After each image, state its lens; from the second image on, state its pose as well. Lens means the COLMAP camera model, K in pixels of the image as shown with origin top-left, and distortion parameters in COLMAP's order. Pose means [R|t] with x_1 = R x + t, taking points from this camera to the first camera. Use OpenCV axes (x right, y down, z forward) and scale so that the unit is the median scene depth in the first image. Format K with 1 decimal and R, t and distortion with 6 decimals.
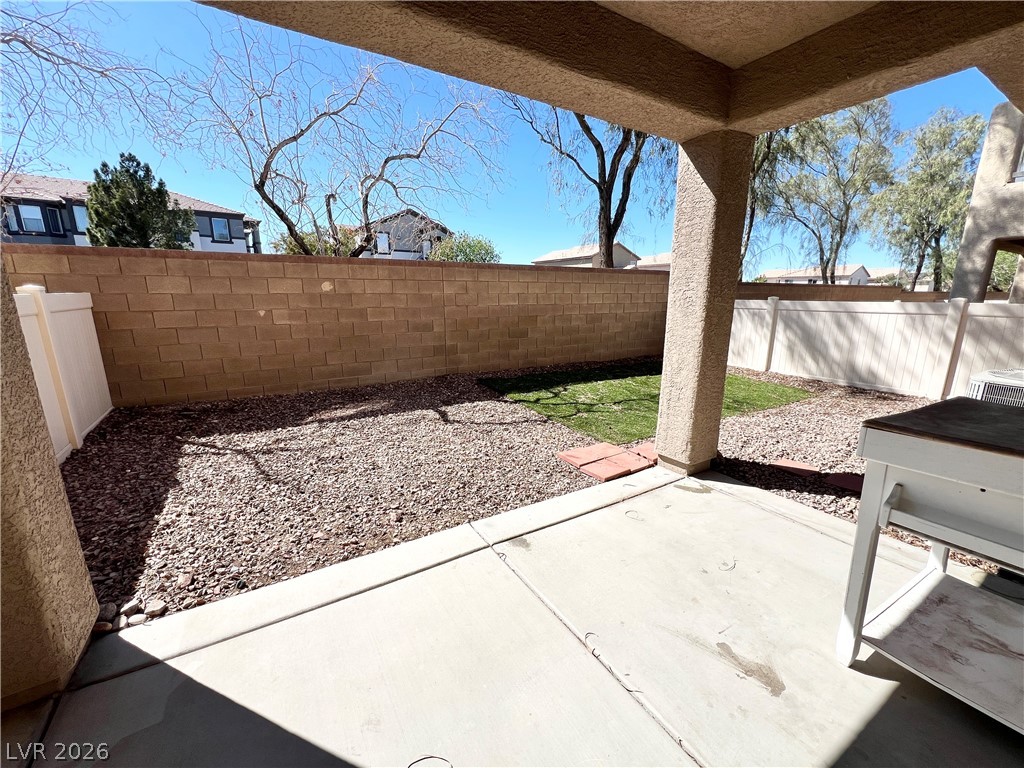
lens RADIAL K [[412.7, 0, 513.2], [0, 412.7, 386.2], [0, 0, 1]] dist [-0.001010, -0.000050]
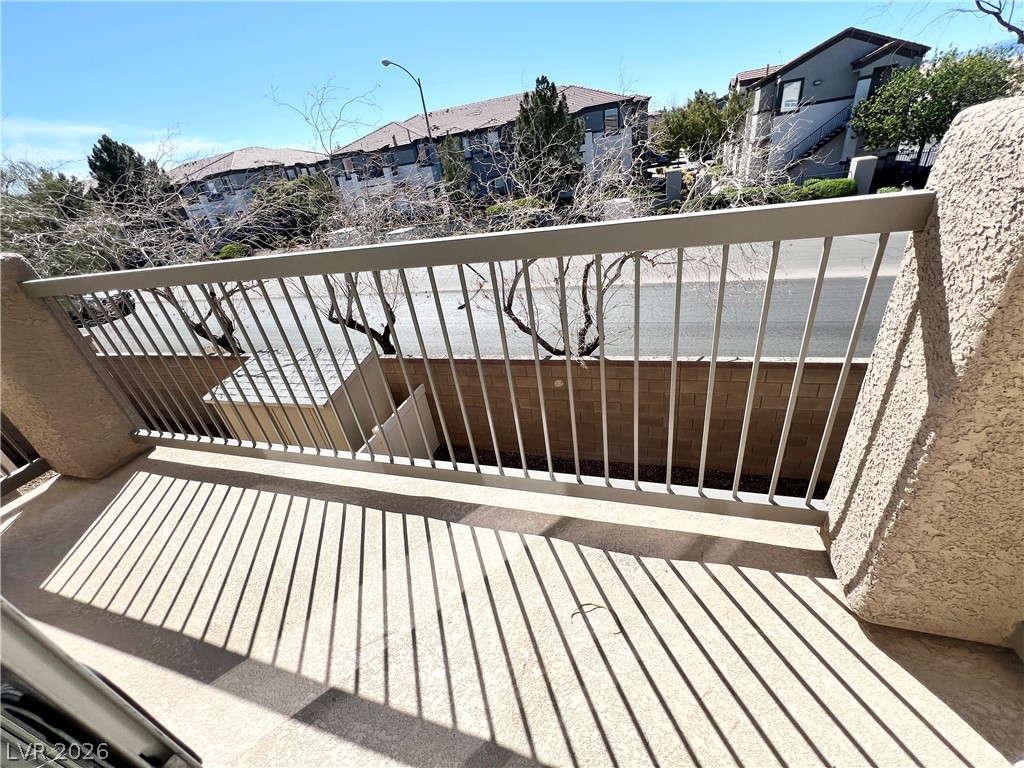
lens RADIAL K [[412.7, 0, 513.2], [0, 412.7, 386.2], [0, 0, 1]] dist [-0.001010, -0.000050]
pose [[0.646947, 0.289729, -0.705349, 0.067608], [-0.028729, 0.933610, 0.357138, -0.168069], [0.761993, -0.210785, 0.612320, 0.060556]]
